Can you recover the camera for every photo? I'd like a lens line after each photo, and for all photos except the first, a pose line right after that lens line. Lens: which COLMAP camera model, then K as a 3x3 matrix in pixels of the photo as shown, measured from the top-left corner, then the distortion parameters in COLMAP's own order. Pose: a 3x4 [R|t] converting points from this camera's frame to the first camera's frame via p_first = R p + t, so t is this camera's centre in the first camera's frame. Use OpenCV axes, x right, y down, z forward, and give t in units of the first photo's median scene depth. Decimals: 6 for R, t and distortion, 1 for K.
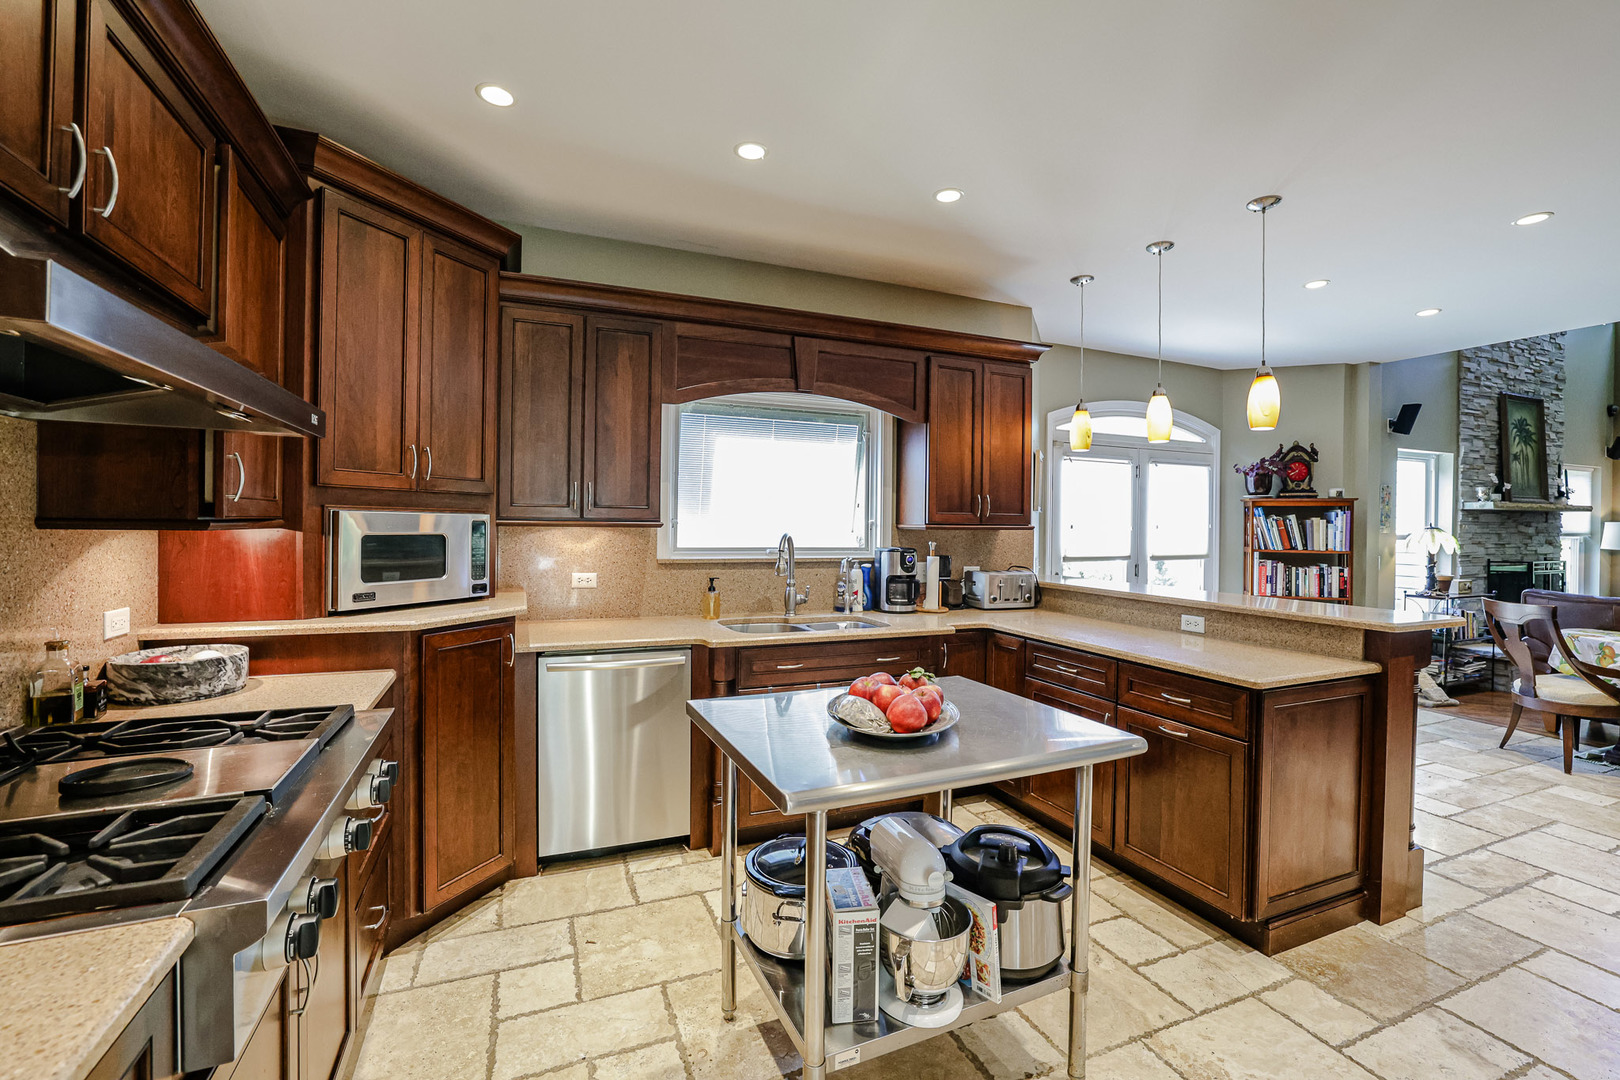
lens RADIAL K [[694.7, 0, 809.7], [0, 694.7, 531.8], [0, 0, 1]] dist [-0.042807, 0.014516]
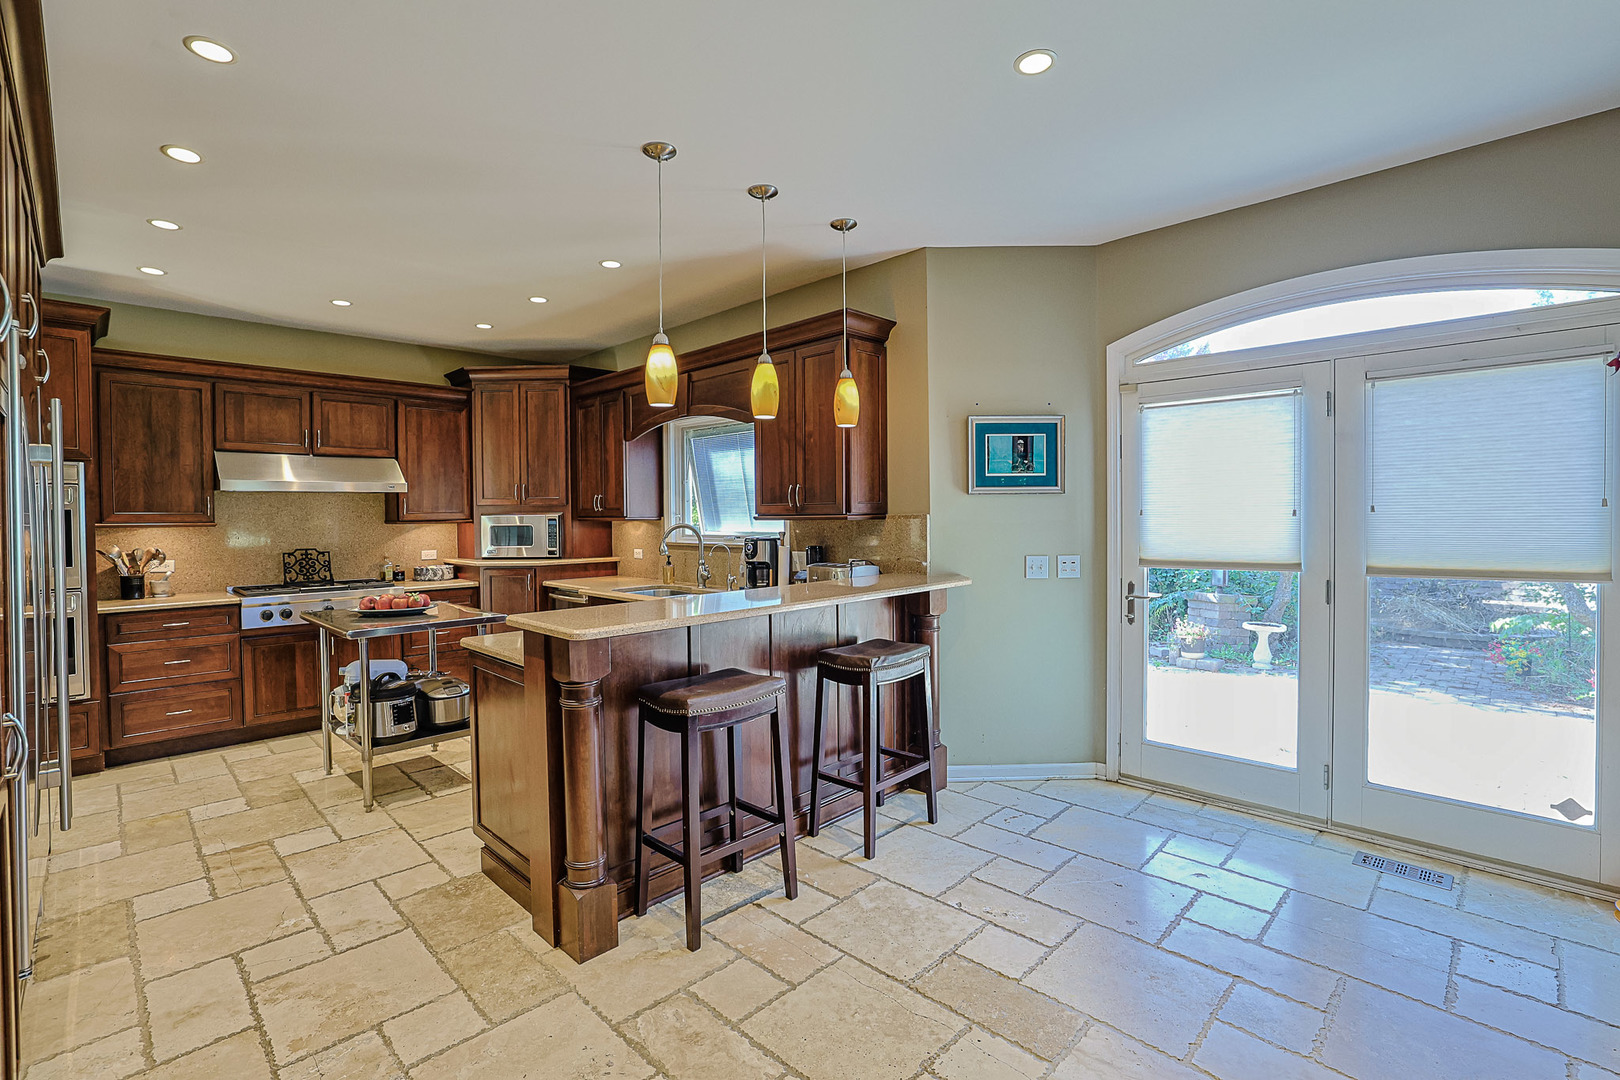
lens RADIAL K [[736.2, 0, 805.0], [0, 736.2, 531.8], [0, 0, 1]] dist [-0.050434, 0.019315]
pose [[0.381306, 0.005263, -0.924434, 1.843350], [0.004544, 0.999961, 0.007567, 0.010358], [0.924438, -0.007087, 0.381267, 0.920279]]
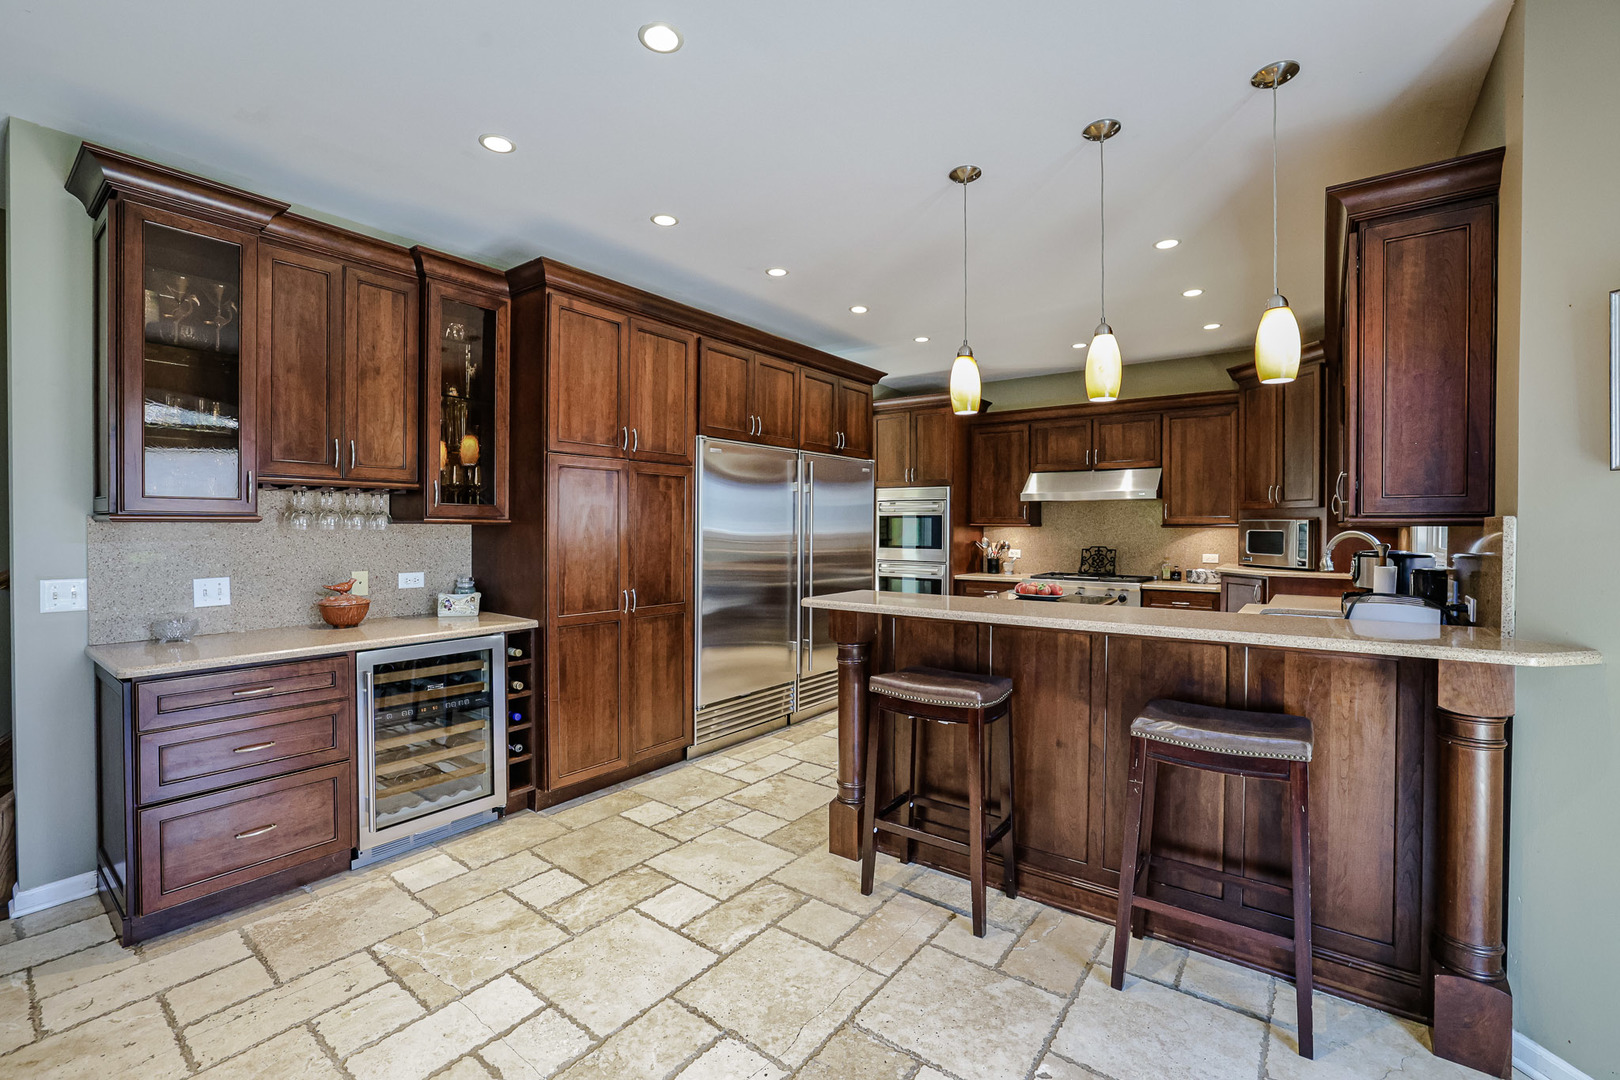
lens RADIAL K [[693.6, 0, 784.3], [0, 693.6, 530.4], [0, 0, 1]] dist [-0.034736, 0.000005]
pose [[-0.878848, -0.011206, -0.476971, 1.524734], [-0.016665, 0.999835, 0.007216, 0.012907], [0.476811, 0.014291, -0.878890, 1.958832]]
